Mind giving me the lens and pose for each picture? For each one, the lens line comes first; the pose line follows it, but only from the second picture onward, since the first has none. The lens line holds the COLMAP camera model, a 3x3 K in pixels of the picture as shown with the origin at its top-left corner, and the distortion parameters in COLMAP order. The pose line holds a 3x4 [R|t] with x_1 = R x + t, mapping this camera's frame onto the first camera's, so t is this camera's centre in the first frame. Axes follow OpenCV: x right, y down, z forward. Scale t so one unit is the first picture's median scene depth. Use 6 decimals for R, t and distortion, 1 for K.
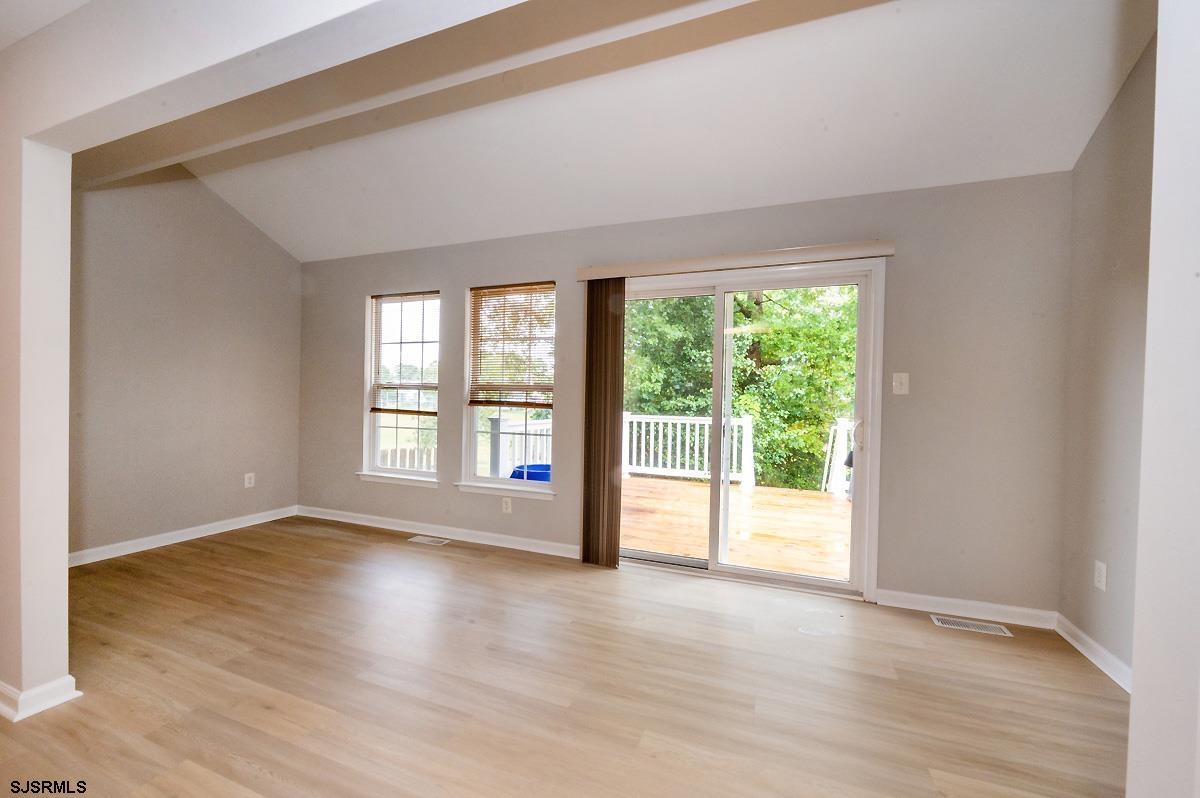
lens RADIAL K [[475.6, 0, 599.1], [0, 475.6, 403.0], [0, 0, 1]] dist [-0.004333, 0.000104]
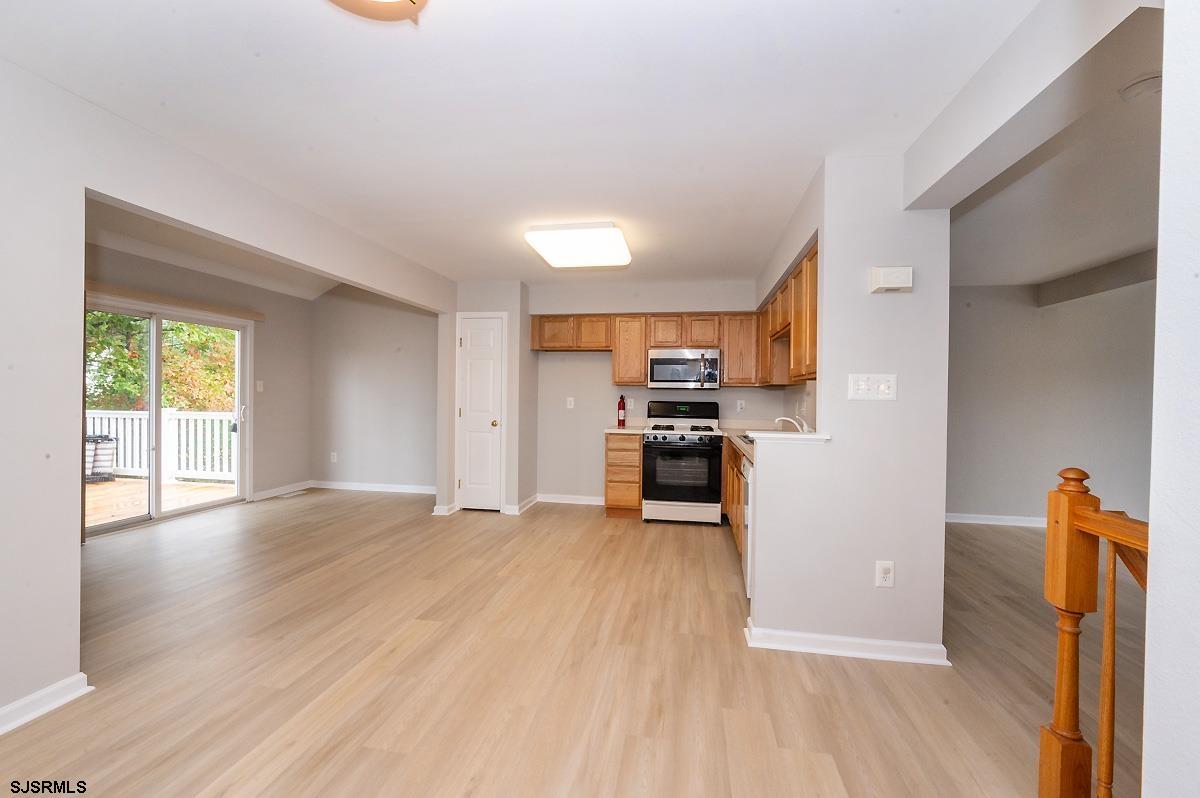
lens RADIAL K [[475.6, 0, 603.6], [0, 475.6, 400.0], [0, 0, 1]] dist [-0.004333, 0.000104]
pose [[-0.196564, -0.028430, 0.980079, -1.161504], [-0.008671, 0.999591, 0.027257, -0.036745], [-0.980453, -0.003140, -0.196730, -0.002687]]
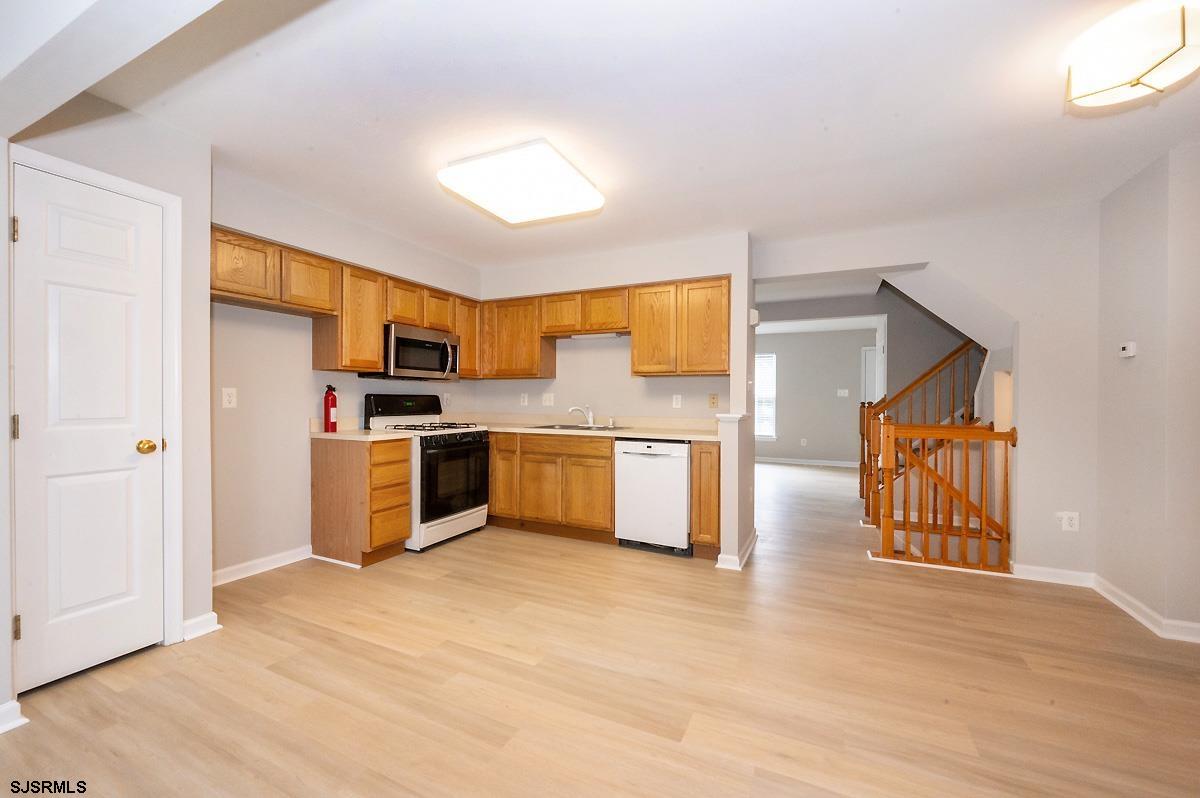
lens RADIAL K [[475.6, 0, 600.3], [0, 475.6, 399.0], [0, 0, 1]] dist [-0.004333, 0.000104]
pose [[-0.997236, -0.023486, 0.070492, -0.384162], [-0.022804, 0.999685, 0.010462, -0.007692], [-0.070716, 0.008826, -0.997457, 0.561473]]
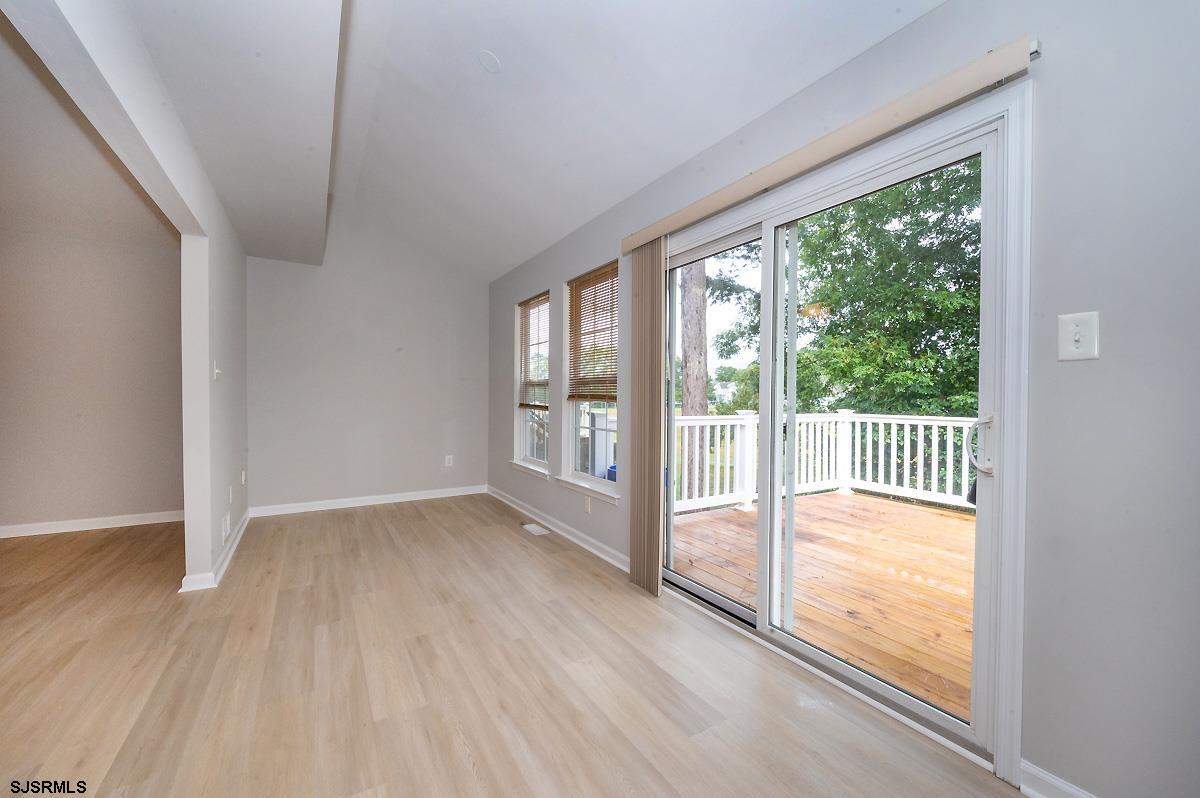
lens RADIAL K [[475.6, 0, 599.3], [0, 475.6, 400.2], [0, 0, 1]] dist [-0.004333, 0.000104]
pose [[0.794609, -0.011477, -0.607014, 0.403220], [0.005963, 0.999921, -0.011101, 0.018354], [0.607093, 0.005201, 0.794614, 0.259184]]
